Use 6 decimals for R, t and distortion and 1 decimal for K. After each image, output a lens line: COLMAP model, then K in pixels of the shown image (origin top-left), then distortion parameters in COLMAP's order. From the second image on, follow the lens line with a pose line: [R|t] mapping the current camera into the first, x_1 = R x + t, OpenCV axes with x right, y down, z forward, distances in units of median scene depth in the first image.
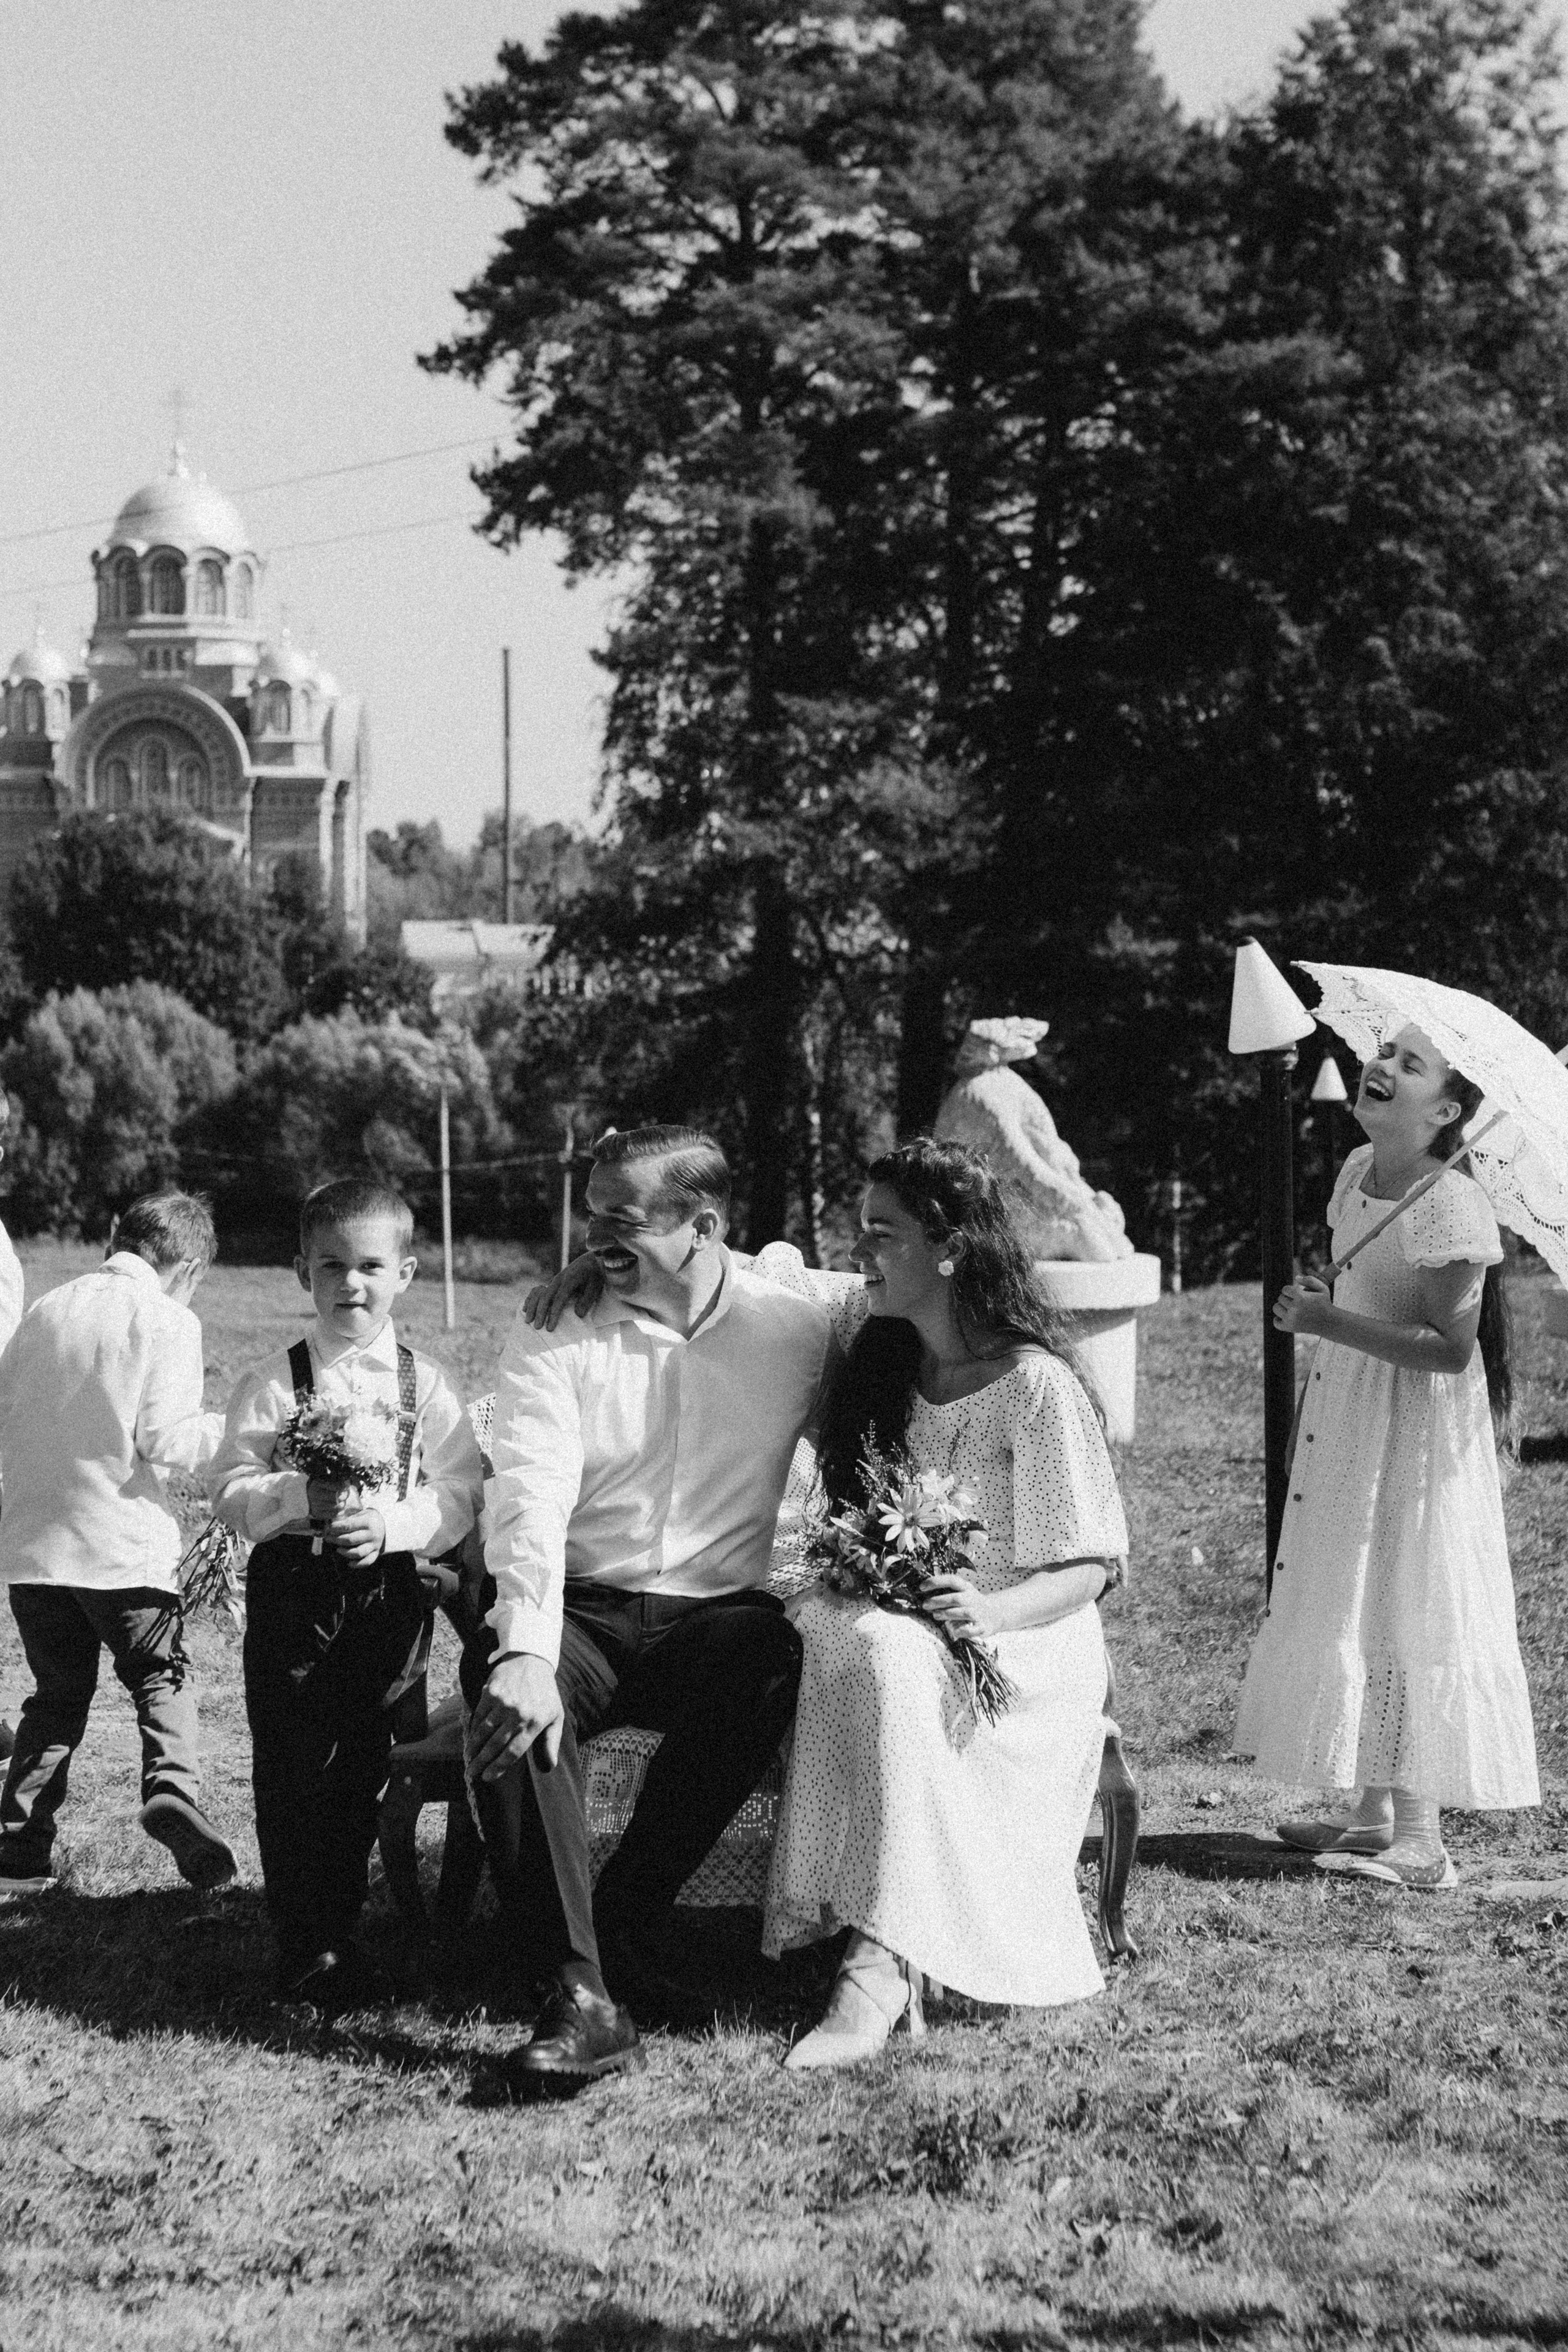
lens RADIAL K [[3584.2, 0, 784.0], [0, 3584.2, 1176.0], [0, 0, 1]] dist [-0.018426, 0.068357]
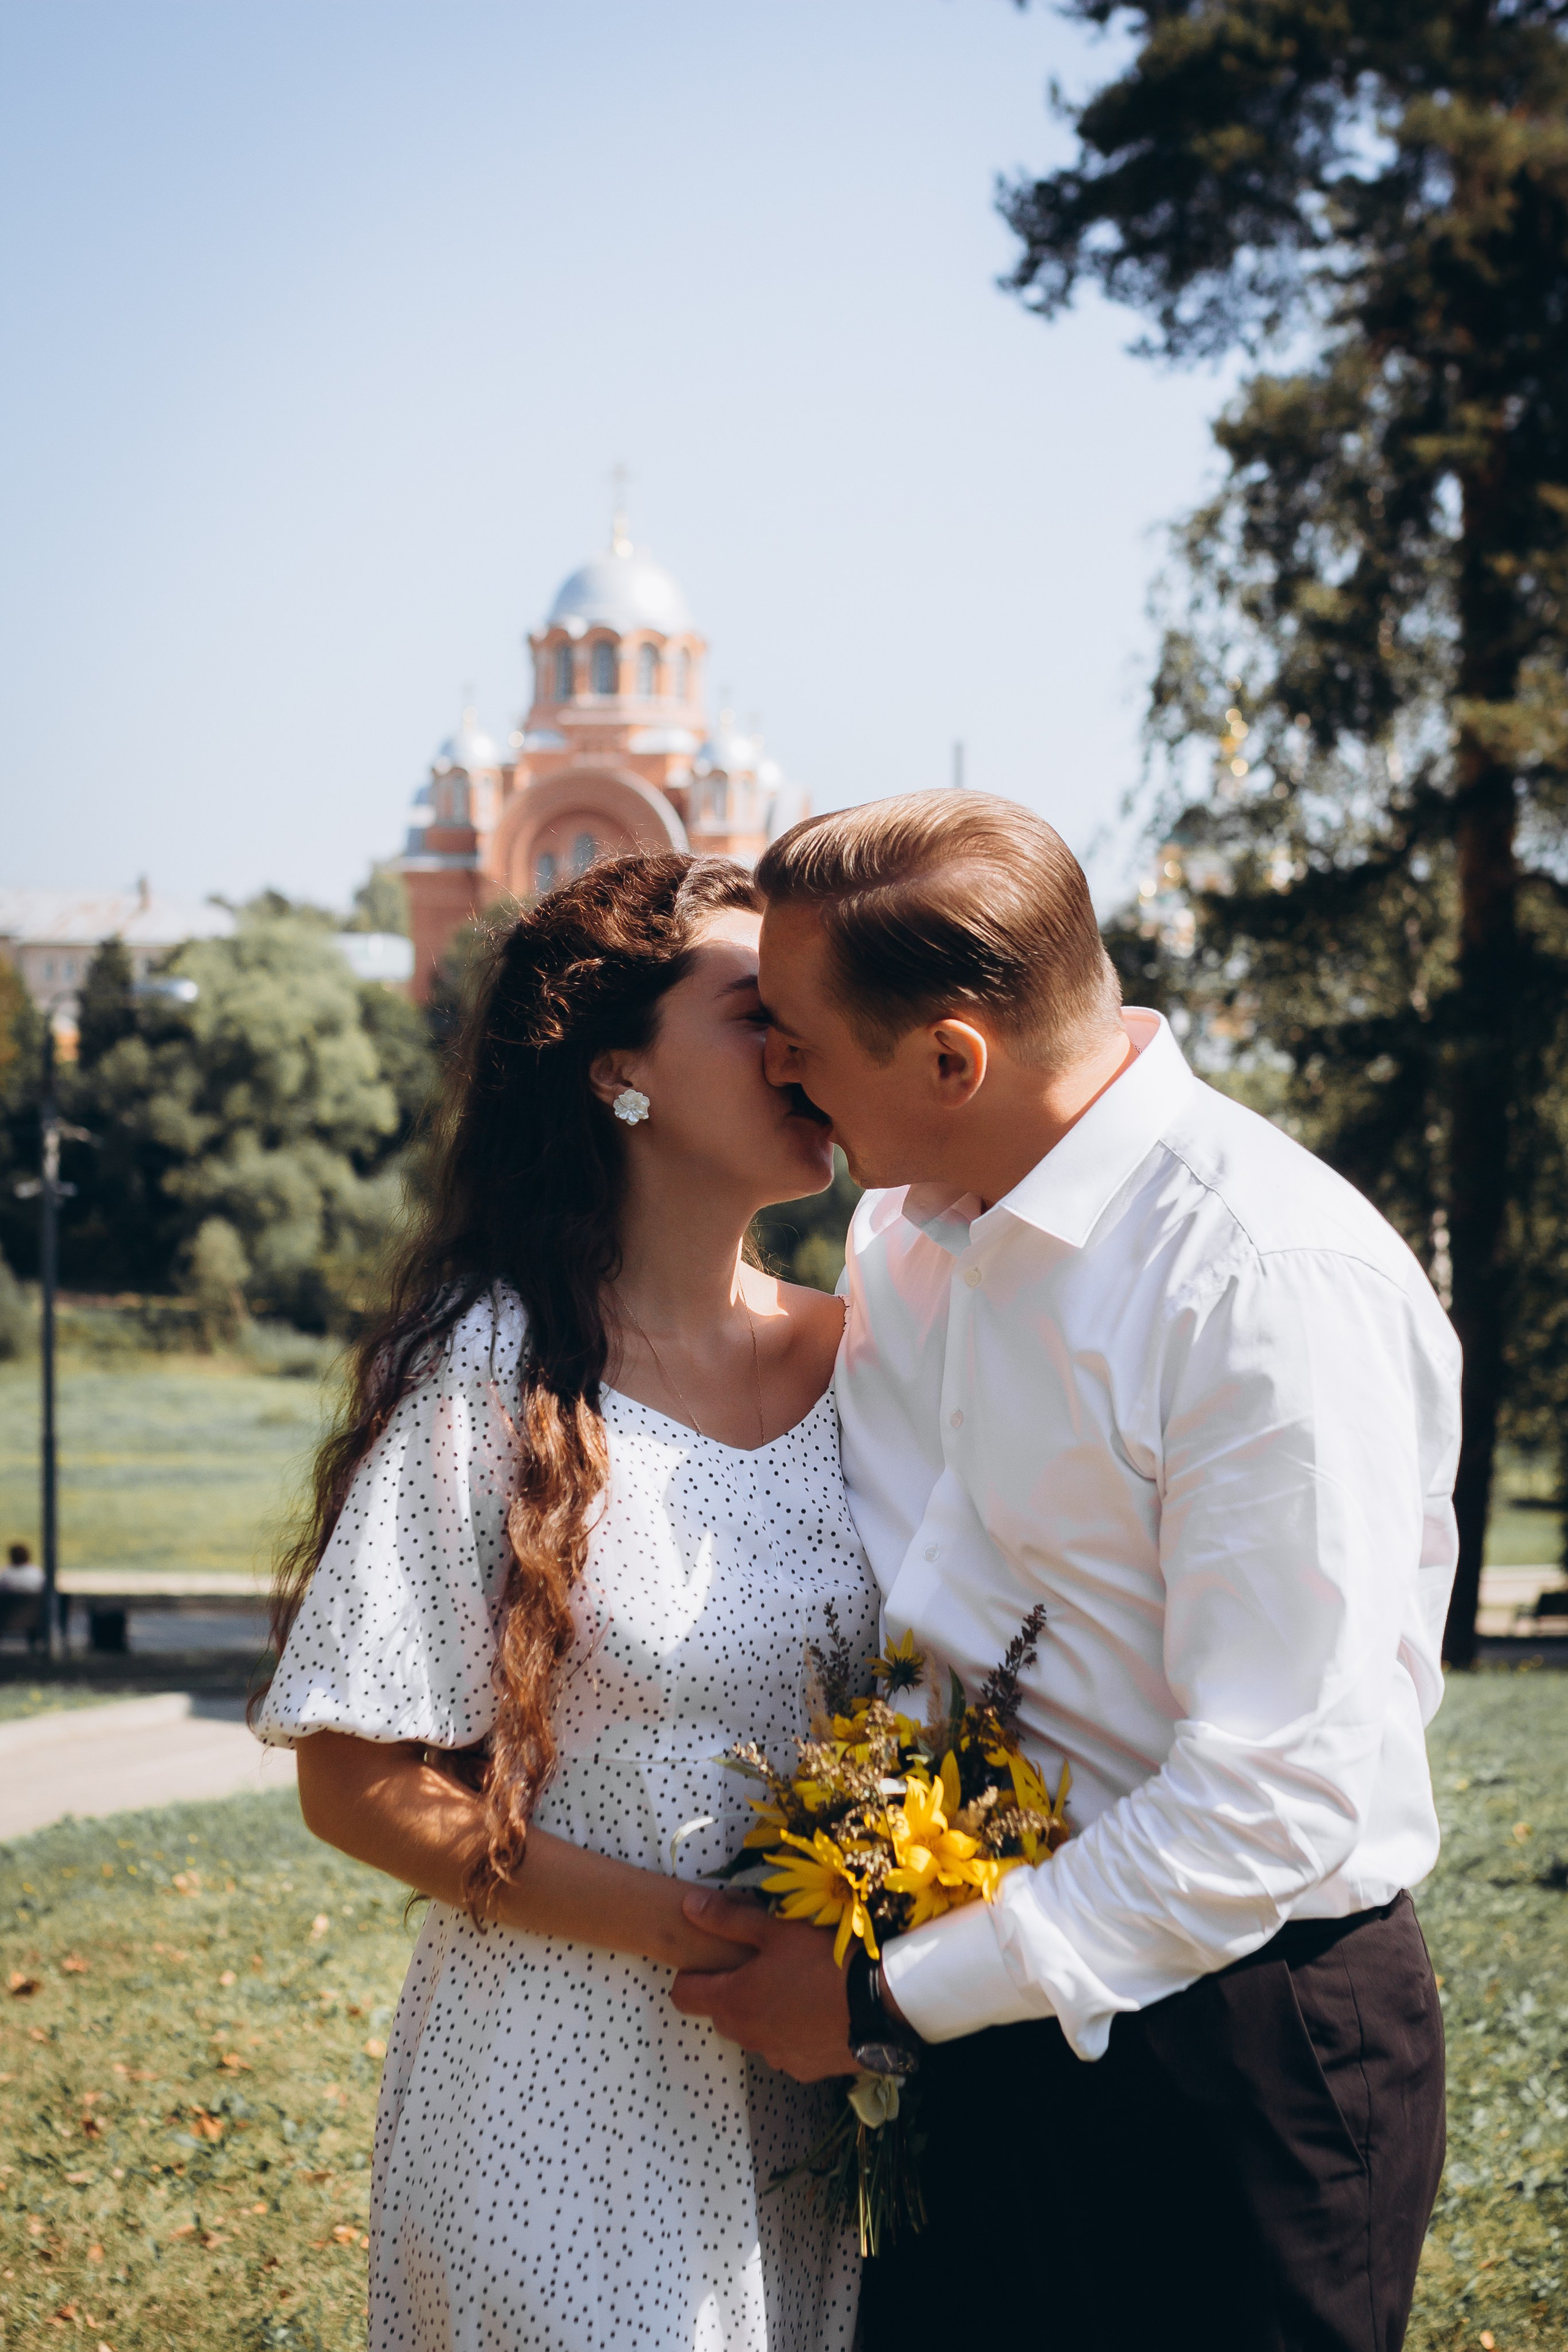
lens RADIAL K [[3593.2, 0, 784.0], [0, 3593.2, 1176.0], [0, 0, 1]] dist [-0.070578, 0.104978]
pose [[0.992551, 0.018424, -0.120426, -0.045807], [-0.022528, 0.999208, -0.032808, -0.004406], [0.119727, 0.035276, 0.992180, 0.382899]]
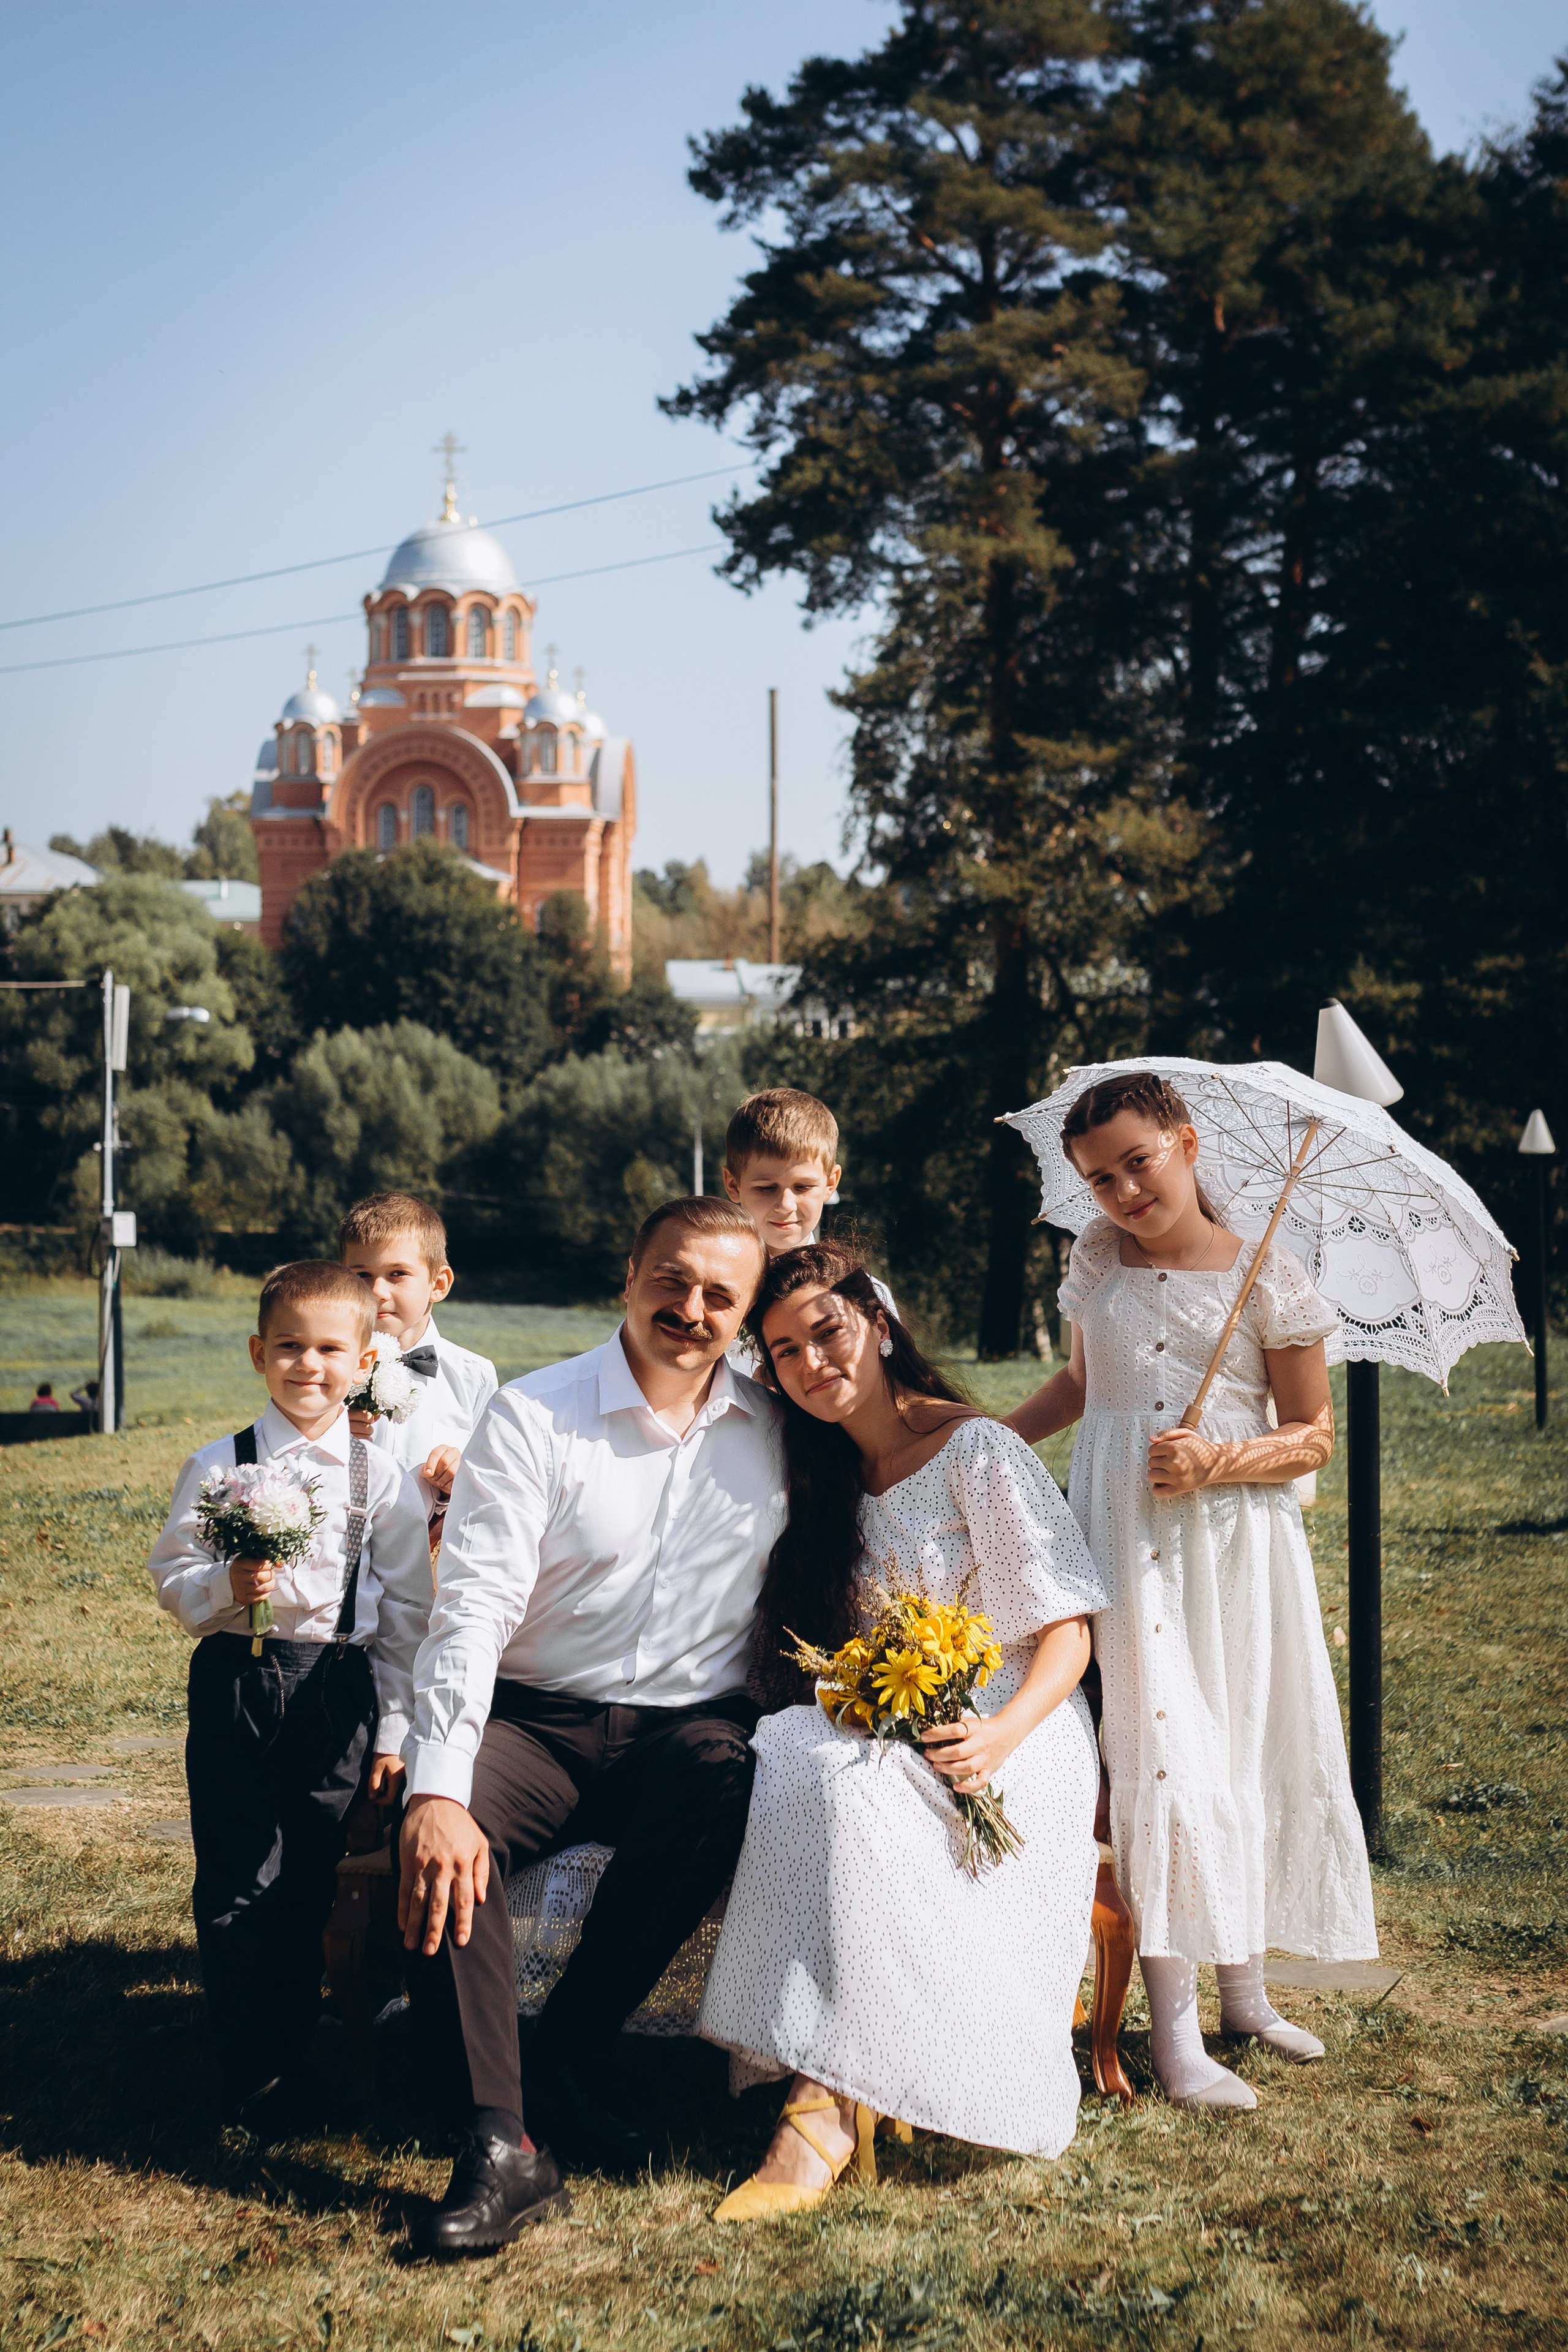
lens RADIAL K [[3593.2, 0, 784.0], [0, 3593.2, 1176.0], [0, 0, 1]] dist [-0.070578, 0.104978]
pose [[0.997197, 0.004909, -0.074658, 0.007866], [-0.005735, 0.999925, -0.010858, -0.001211], [0.074599, 0.011256, 0.997150, 0.006163]]
